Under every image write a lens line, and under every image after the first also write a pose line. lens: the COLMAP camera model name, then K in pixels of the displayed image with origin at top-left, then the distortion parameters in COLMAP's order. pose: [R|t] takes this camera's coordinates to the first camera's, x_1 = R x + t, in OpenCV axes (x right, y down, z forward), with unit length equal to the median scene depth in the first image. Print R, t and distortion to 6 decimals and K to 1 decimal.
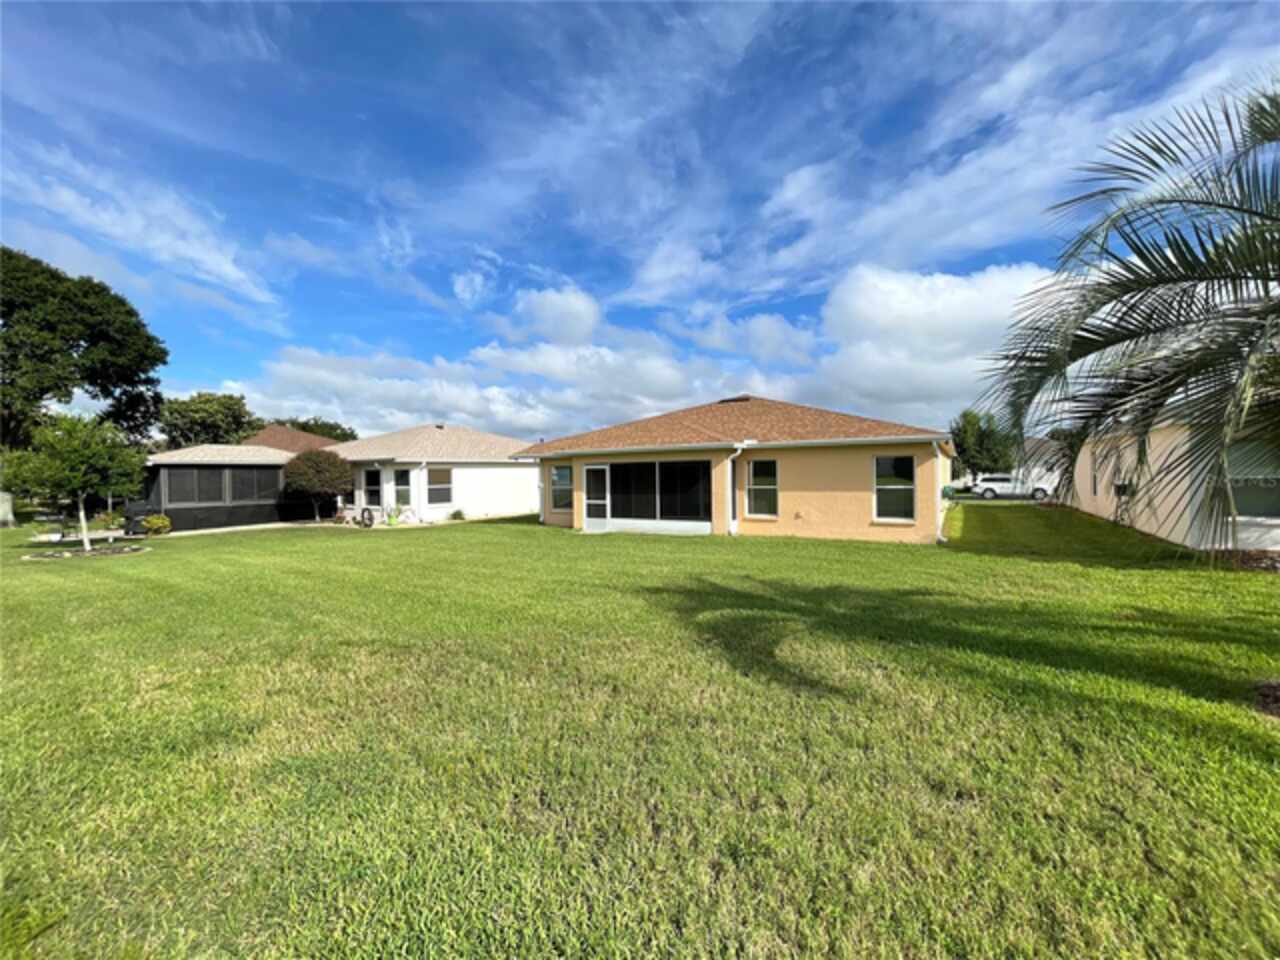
lens RADIAL K [[516.0, 0, 639.9], [0, 516.0, 477.0], [0, 0, 1]] dist [-0.011036, -0.000115]
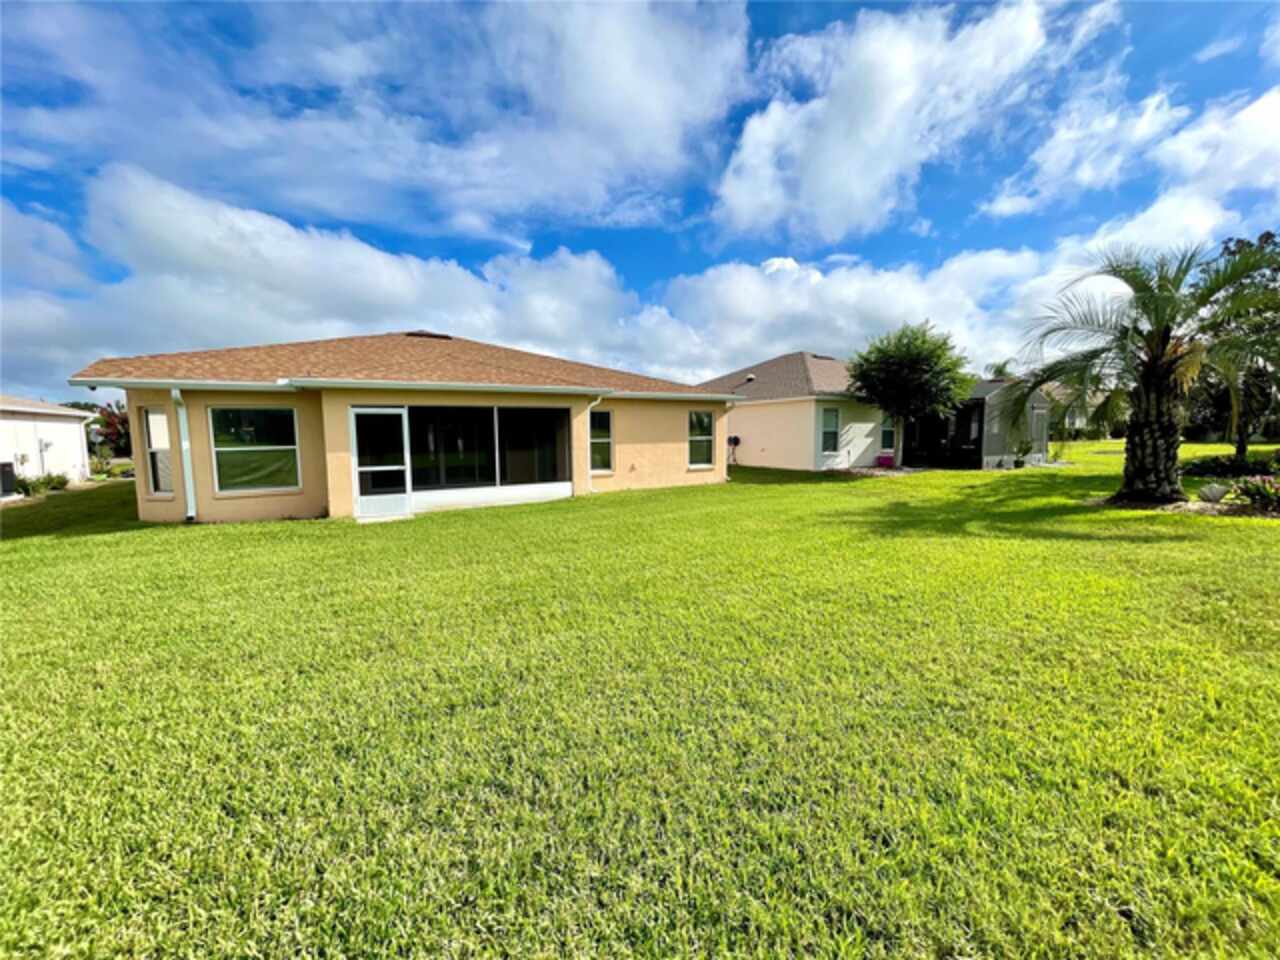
lens RADIAL K [[516.0, 0, 640.3], [0, 516.0, 483.7], [0, 0, 1]] dist [-0.011036, -0.000115]
pose [[0.469050, -0.078080, 0.879714, -0.519169], [0.008309, 0.996430, 0.084009, 0.019197], [-0.883133, -0.032095, 0.468024, 0.477353]]
